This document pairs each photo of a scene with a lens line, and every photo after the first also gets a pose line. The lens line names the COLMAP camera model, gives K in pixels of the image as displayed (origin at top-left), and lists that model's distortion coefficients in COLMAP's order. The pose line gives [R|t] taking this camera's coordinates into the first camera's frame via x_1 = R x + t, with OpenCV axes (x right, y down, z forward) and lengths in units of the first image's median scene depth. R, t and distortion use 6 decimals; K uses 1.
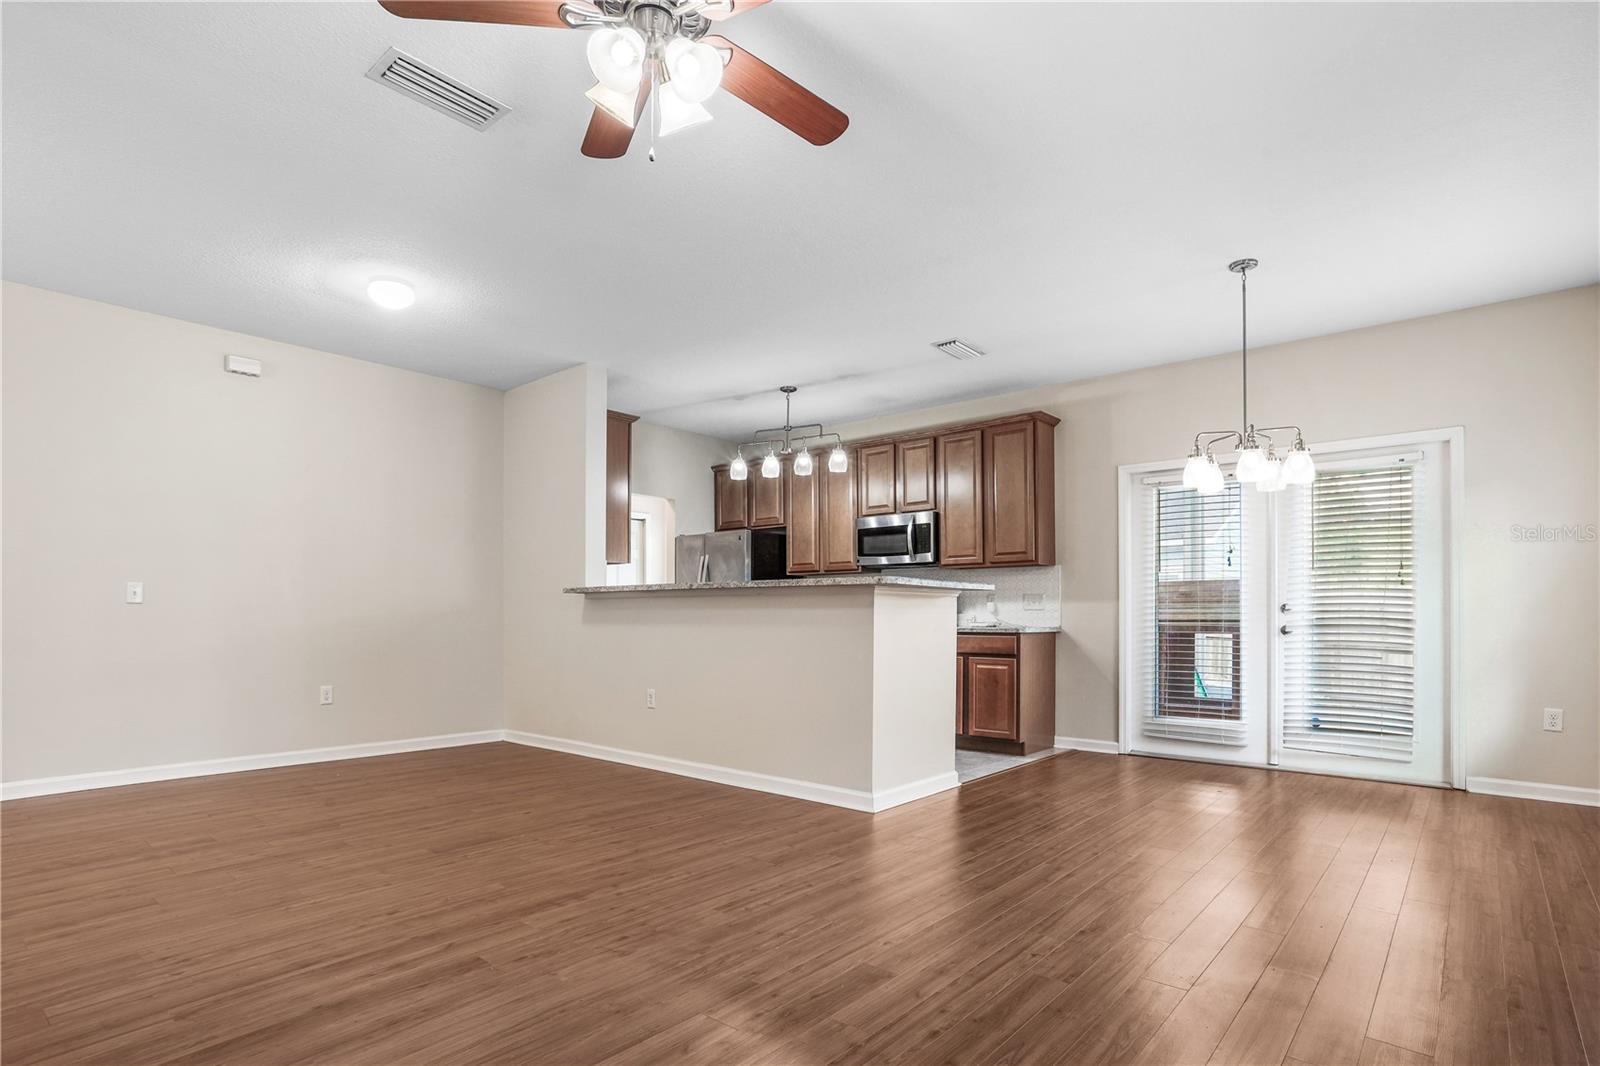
lens RADIAL K [[833.1, 0, 806.2], [0, 833.1, 612.8], [0, 0, 1]] dist [-0.067848, 0.048013]
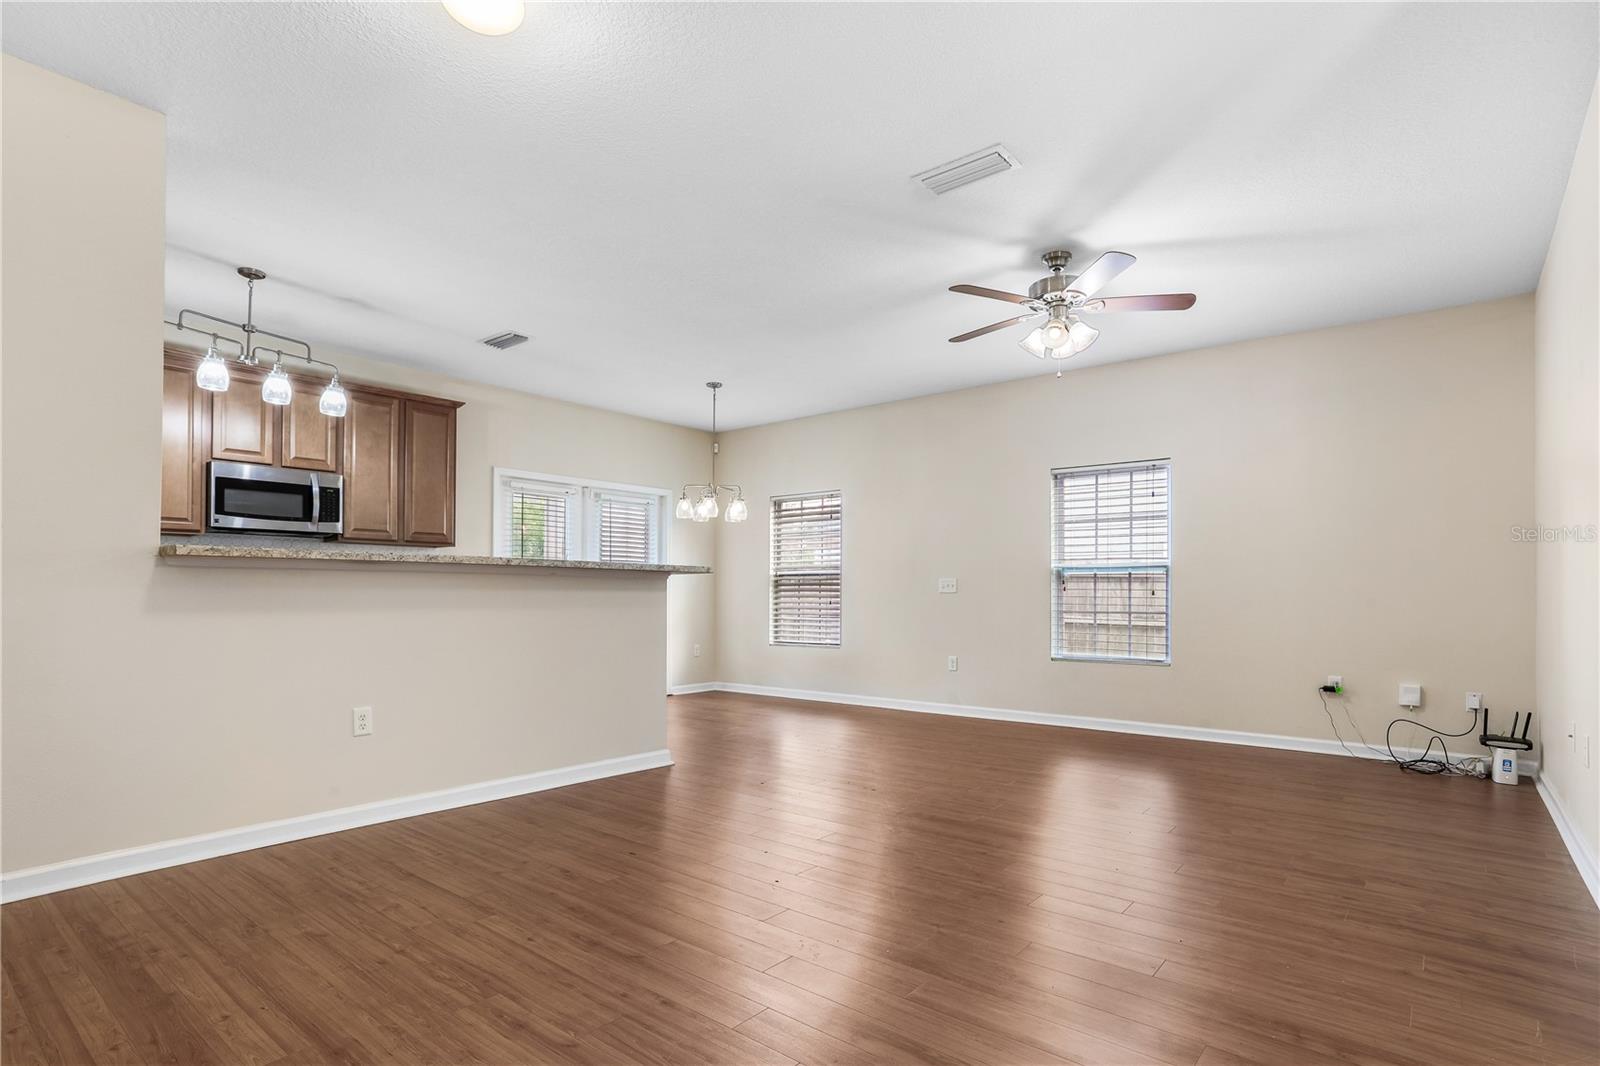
lens RADIAL K [[801.2, 0, 796.2], [0, 801.2, 570.9], [0, 0, 1]] dist [-0.067547, 0.041568]
pose [[-0.016151, 0.031039, 0.999388, -0.663020], [-0.009168, 0.999471, -0.031190, -0.000862], [-0.999828, -0.009666, -0.015858, 0.530217]]
